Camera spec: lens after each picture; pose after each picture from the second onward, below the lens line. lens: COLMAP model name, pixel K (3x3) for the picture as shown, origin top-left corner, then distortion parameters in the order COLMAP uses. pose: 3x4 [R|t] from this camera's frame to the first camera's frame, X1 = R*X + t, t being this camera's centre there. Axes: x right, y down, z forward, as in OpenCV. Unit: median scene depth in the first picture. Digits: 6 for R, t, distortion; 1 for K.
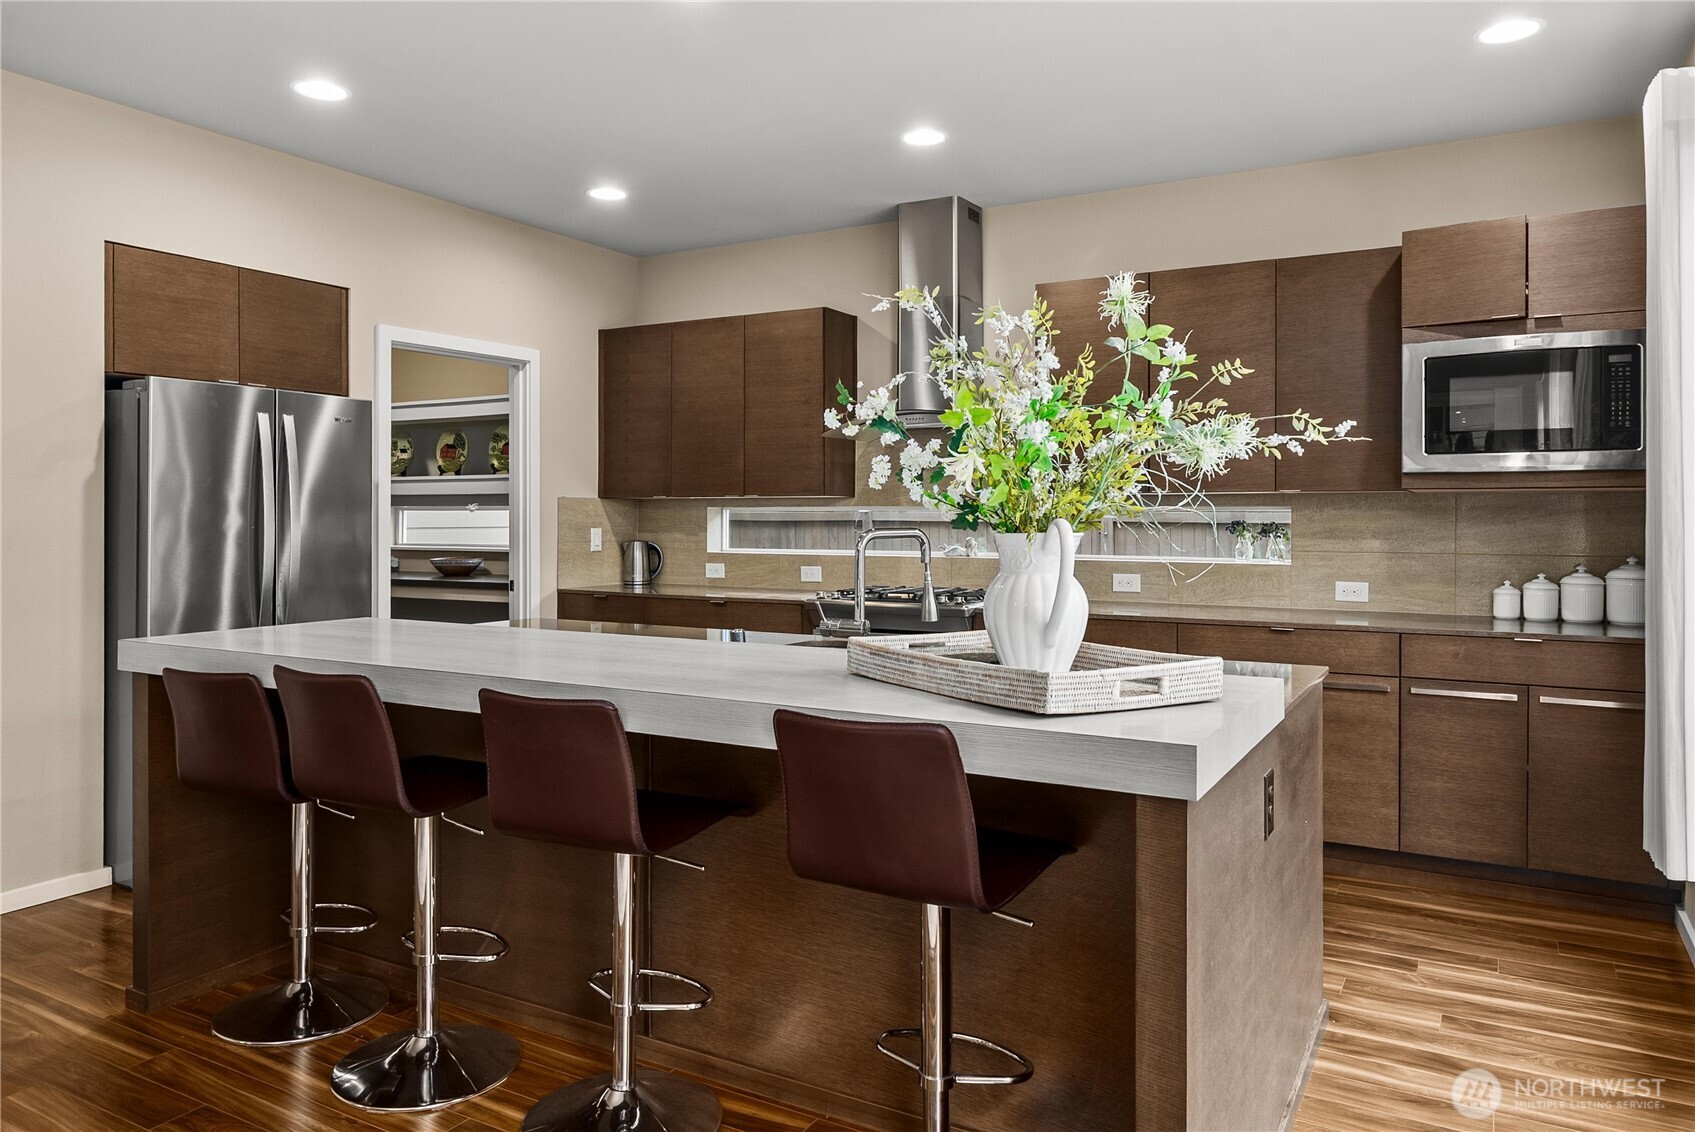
lens RADIAL K [[1130.8, 0, 843.7], [0, 1130.8, 522.8], [0, 0, 1]] dist [0.010296, 0.000476]
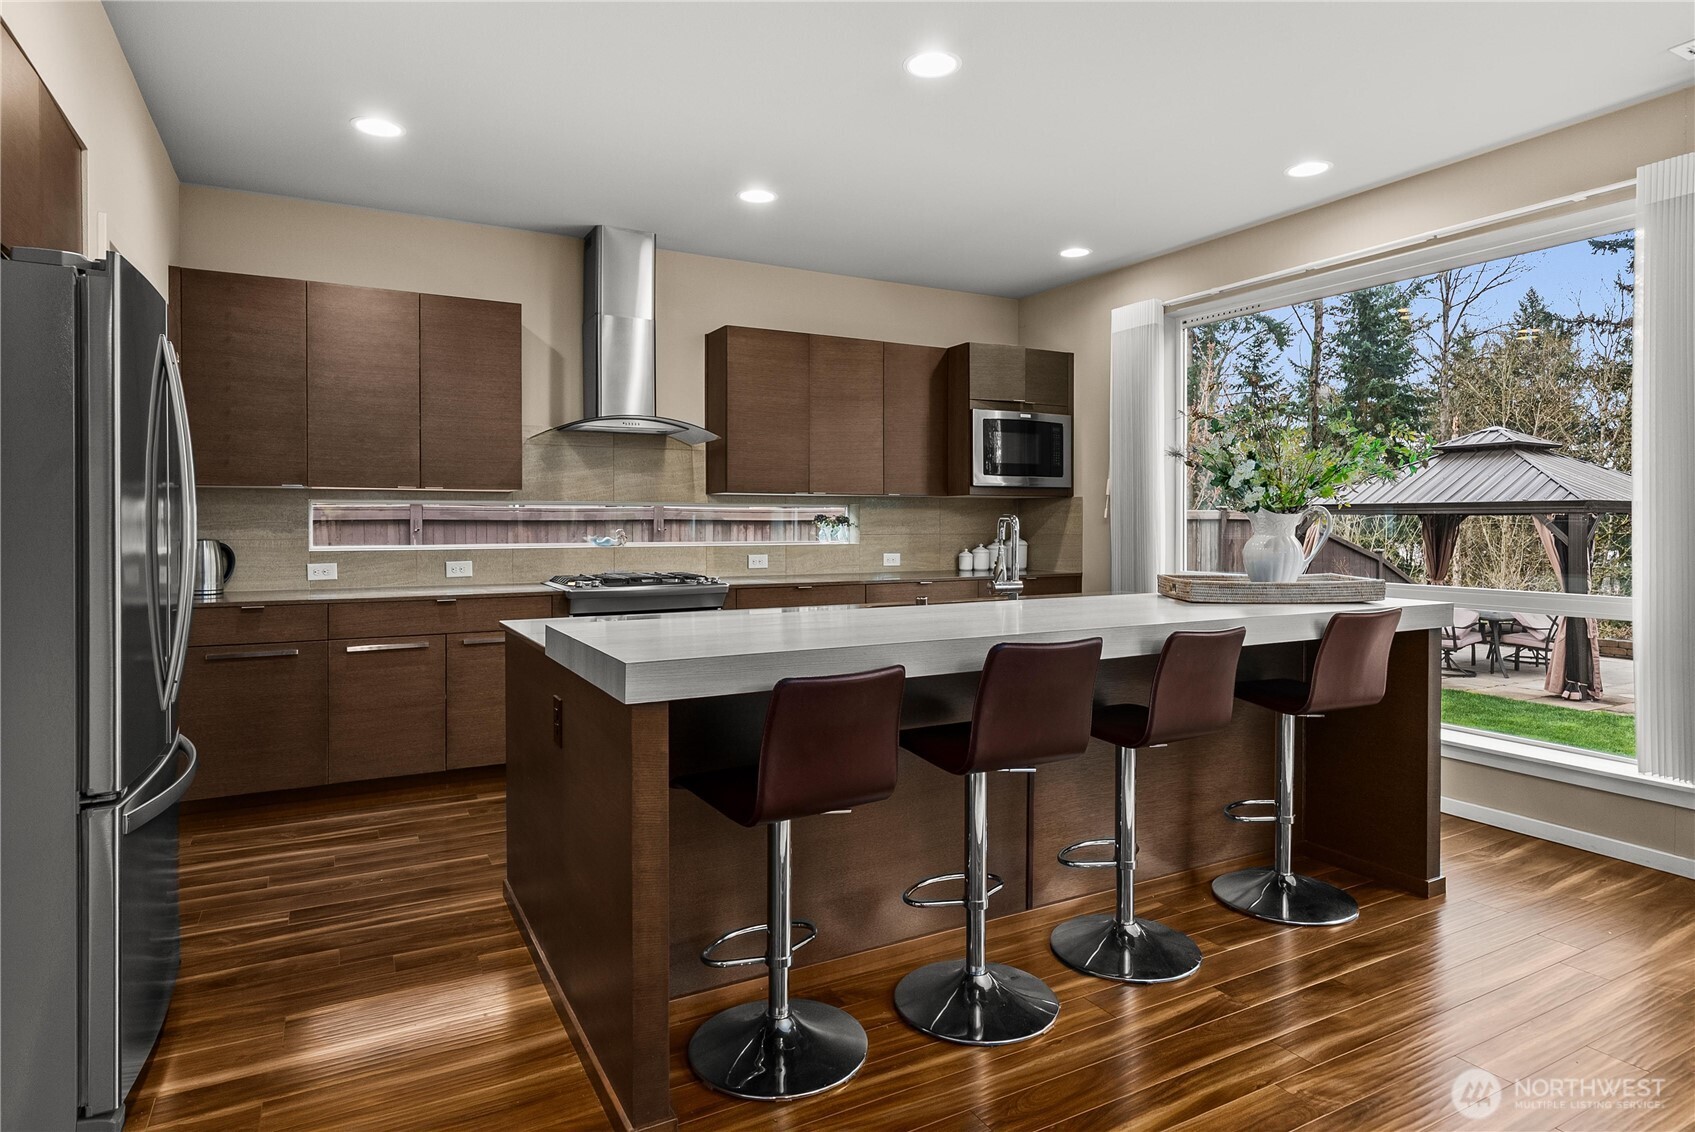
lens RADIAL K [[951.5, 0, 844.4], [0, 951.5, 524.0], [0, 0, 1]] dist [0.002095, 0.002480]
pose [[0.518964, -0.006204, 0.854774, -0.686083], [0.004404, 0.999980, 0.004584, 0.004659], [-0.854785, 0.001385, 0.518980, 0.351258]]
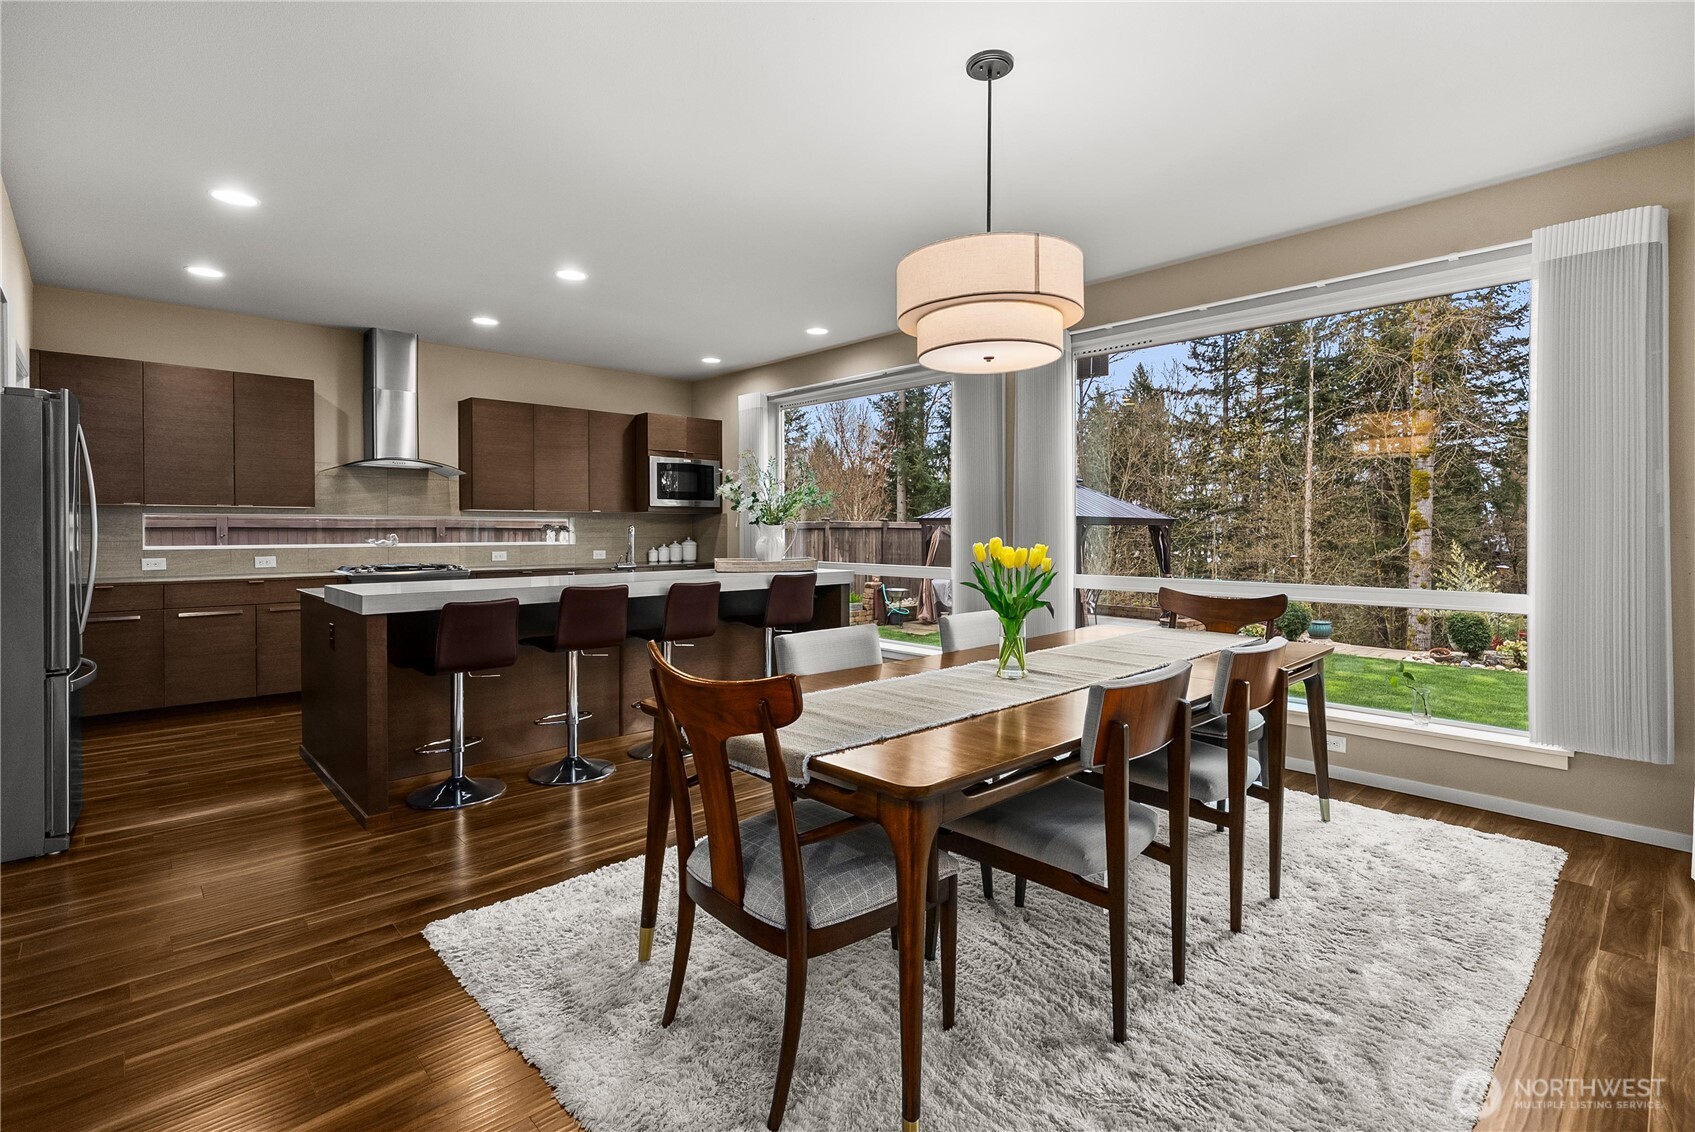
lens RADIAL K [[794.9, 0, 849.2], [0, 794.9, 534.3], [0, 0, 1]] dist [0.009128, -0.001378]
pose [[0.287159, -0.010230, 0.957828, -0.943346], [0.002403, 0.999948, 0.009959, 0.003404], [-0.957880, -0.000558, 0.287169, 0.025025]]
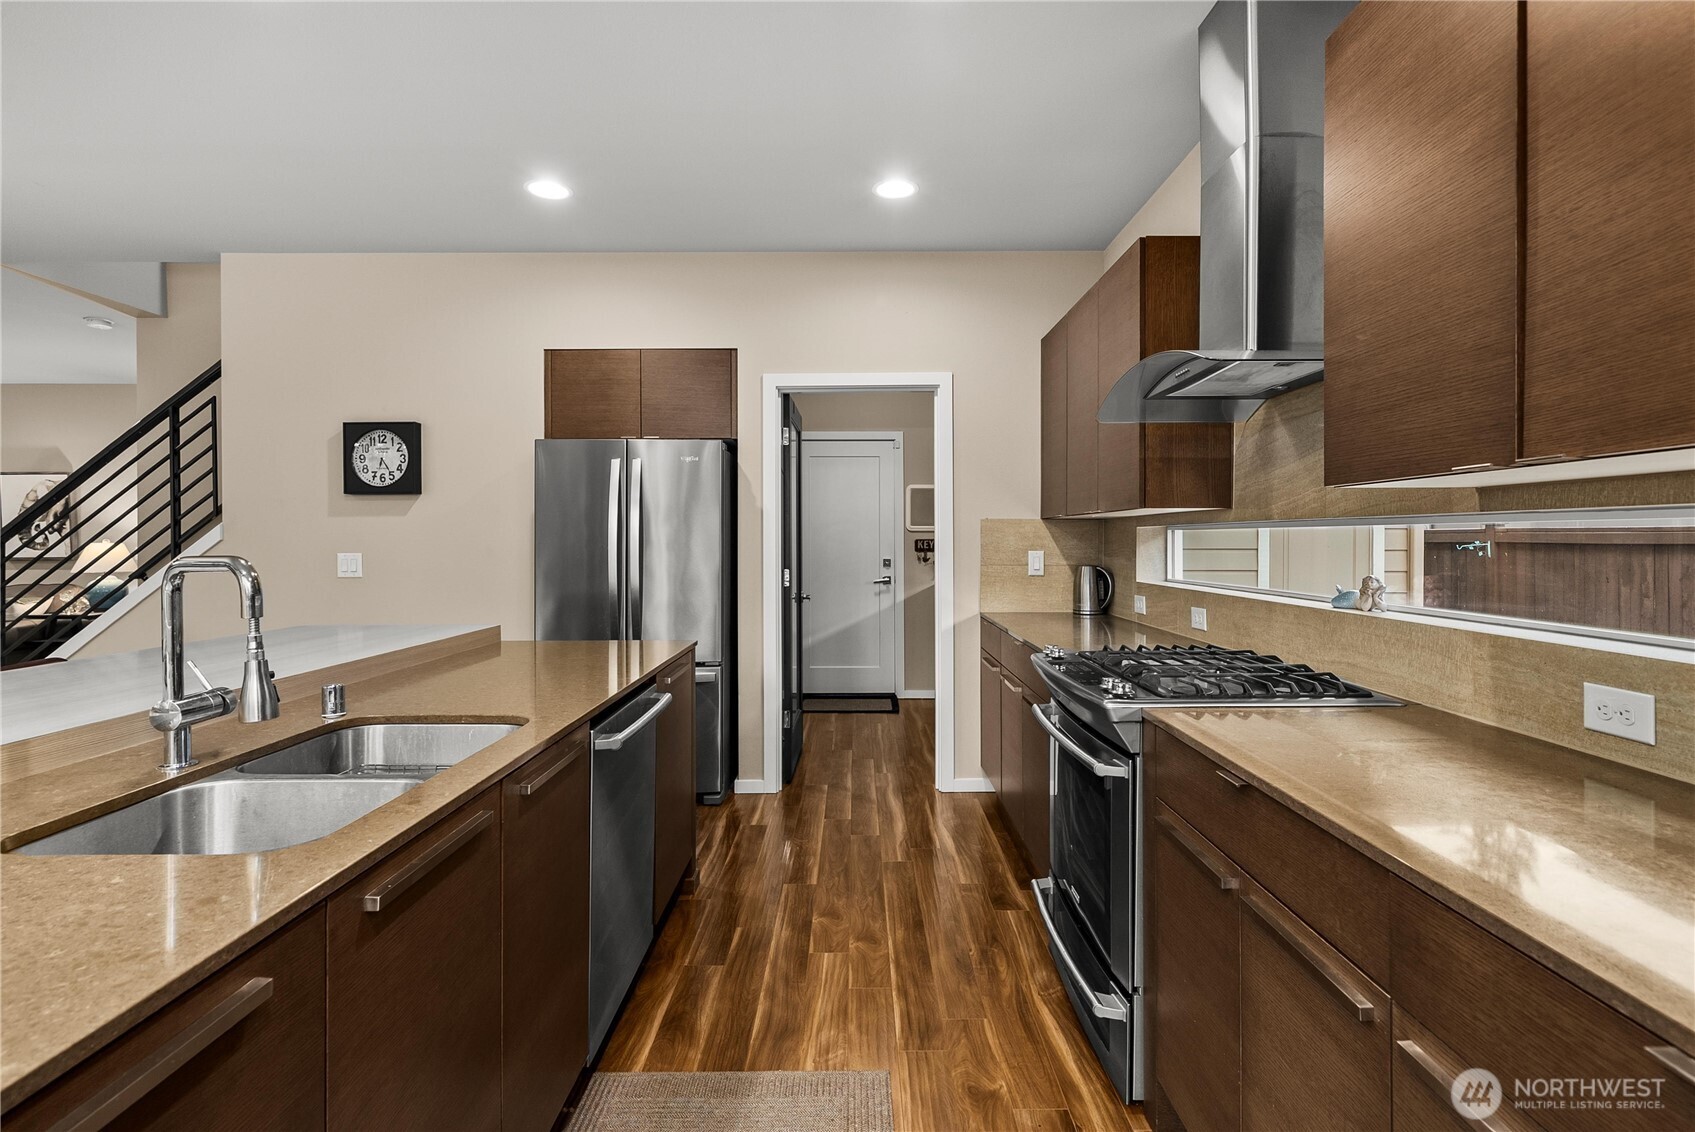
lens RADIAL K [[808.2, 0, 850.3], [0, 808.2, 551.8], [0, 0, 1]] dist [-0.001583, -0.000365]
pose [[0.508231, 0.010770, -0.861153, 0.361953], [-0.003035, 0.999938, 0.010714, -0.001738], [0.861215, -0.002832, 0.508232, 0.670024]]
